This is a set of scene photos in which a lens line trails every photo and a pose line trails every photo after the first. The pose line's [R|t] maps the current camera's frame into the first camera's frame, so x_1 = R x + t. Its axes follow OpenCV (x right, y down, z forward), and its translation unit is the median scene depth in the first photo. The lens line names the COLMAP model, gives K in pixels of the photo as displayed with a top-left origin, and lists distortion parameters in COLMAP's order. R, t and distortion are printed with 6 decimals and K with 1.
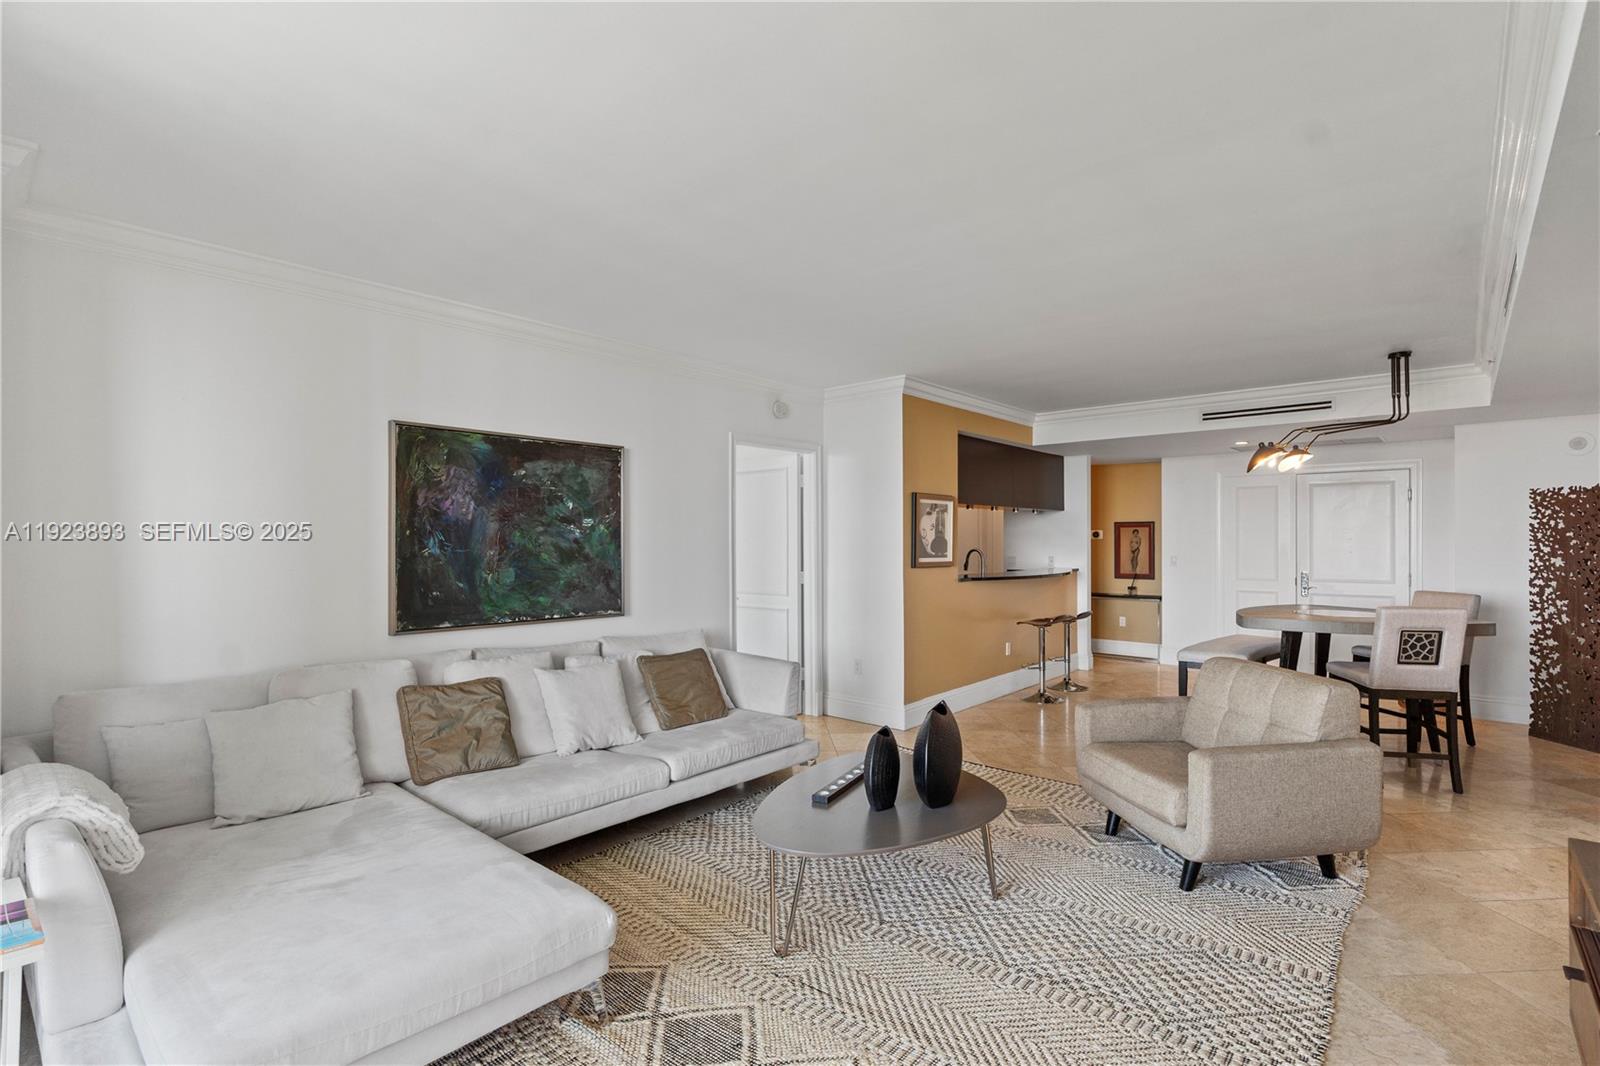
lens RADIAL K [[730.0, 0, 799.1], [0, 730.0, 538.6], [0, 0, 1]] dist [-0.000964, -0.000117]
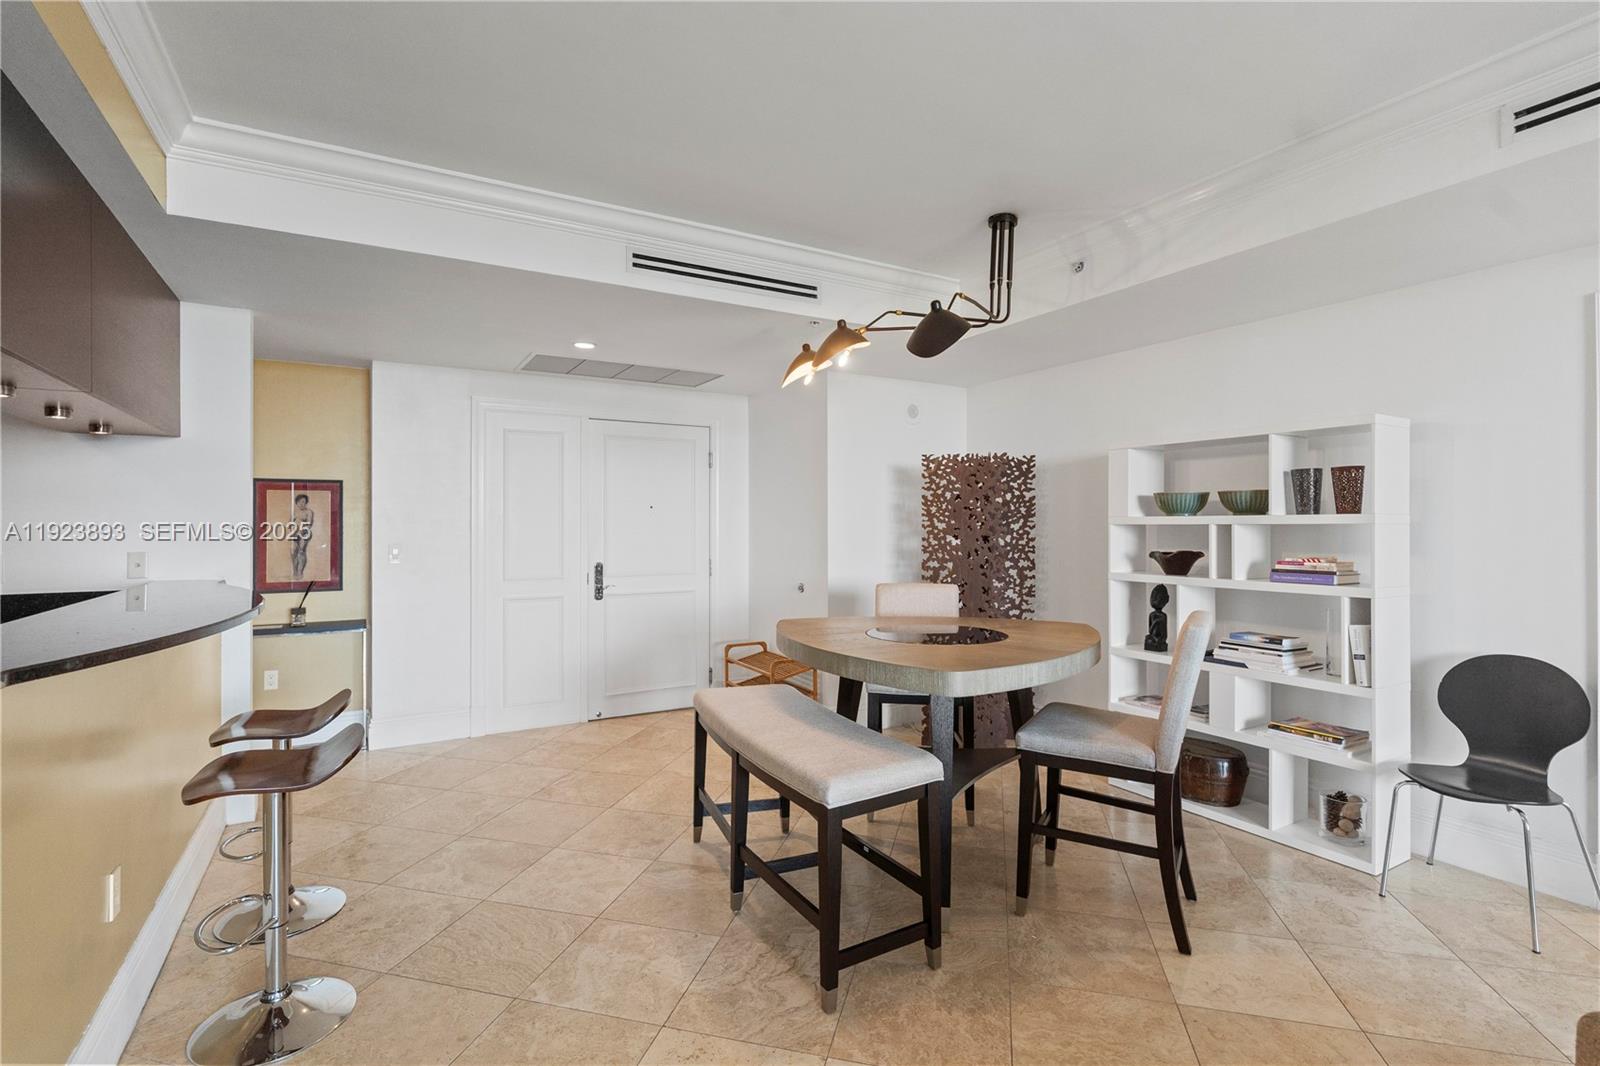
lens RADIAL K [[760.4, 0, 799.0], [0, 760.4, 529.9], [0, 0, 1]] dist [-0.002854, -0.000057]
pose [[0.316751, -0.001391, 0.948508, 0.118379], [-0.001581, 0.999997, 0.001995, 0.018151], [-0.948507, -0.002132, 0.316748, 0.865592]]
